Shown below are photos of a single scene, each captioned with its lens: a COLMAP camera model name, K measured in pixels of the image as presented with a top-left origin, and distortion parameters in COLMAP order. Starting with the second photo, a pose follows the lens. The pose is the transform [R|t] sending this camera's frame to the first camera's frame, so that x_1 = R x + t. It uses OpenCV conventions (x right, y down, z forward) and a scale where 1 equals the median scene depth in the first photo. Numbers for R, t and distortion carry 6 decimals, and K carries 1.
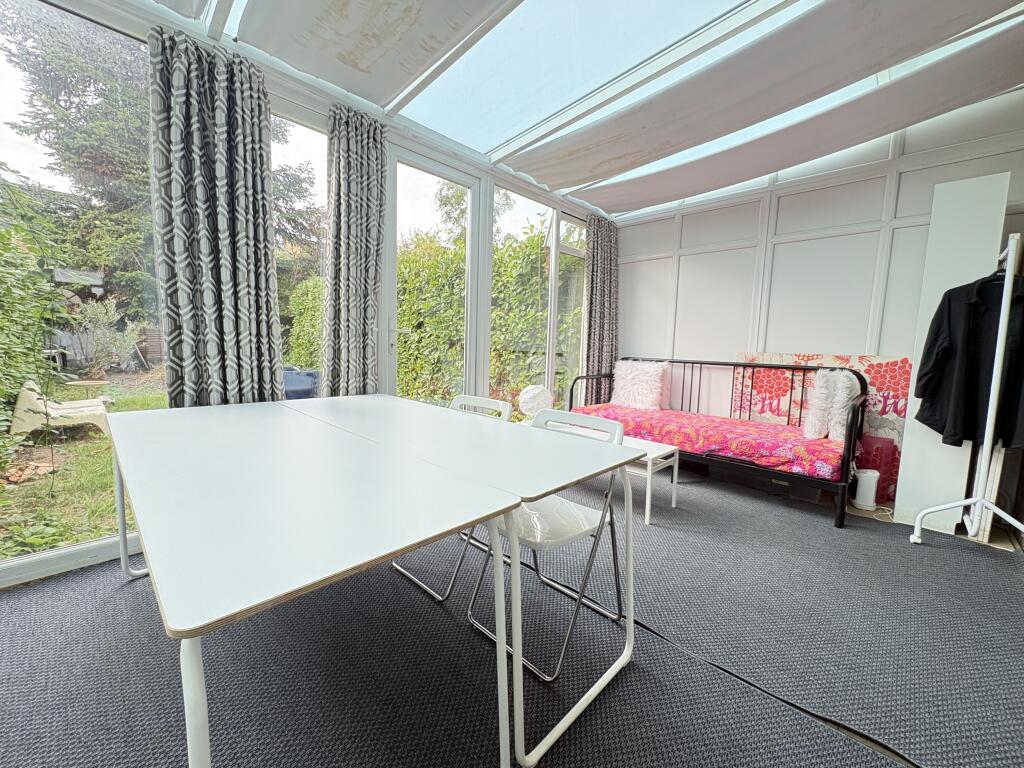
lens RADIAL K [[407.6, 0, 512.0], [0, 407.6, 384.0], [0, 0, 1]] dist [-0.001253, -0.000163]
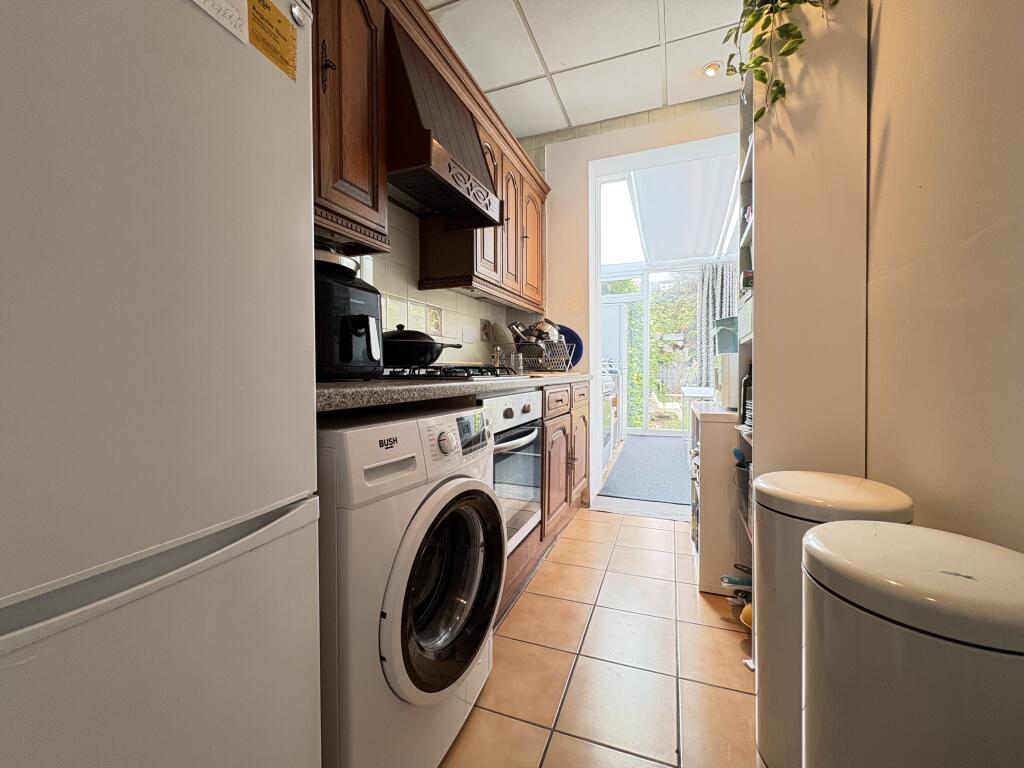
lens RADIAL K [[407.6, 0, 512.0], [0, 407.6, 384.0], [0, 0, 1]] dist [-0.001253, -0.000163]
pose [[0.382915, -0.004394, -0.923773, 0.329725], [-0.070030, 0.996973, -0.033770, 0.053715], [0.921125, 0.077622, 0.381448, -0.330311]]
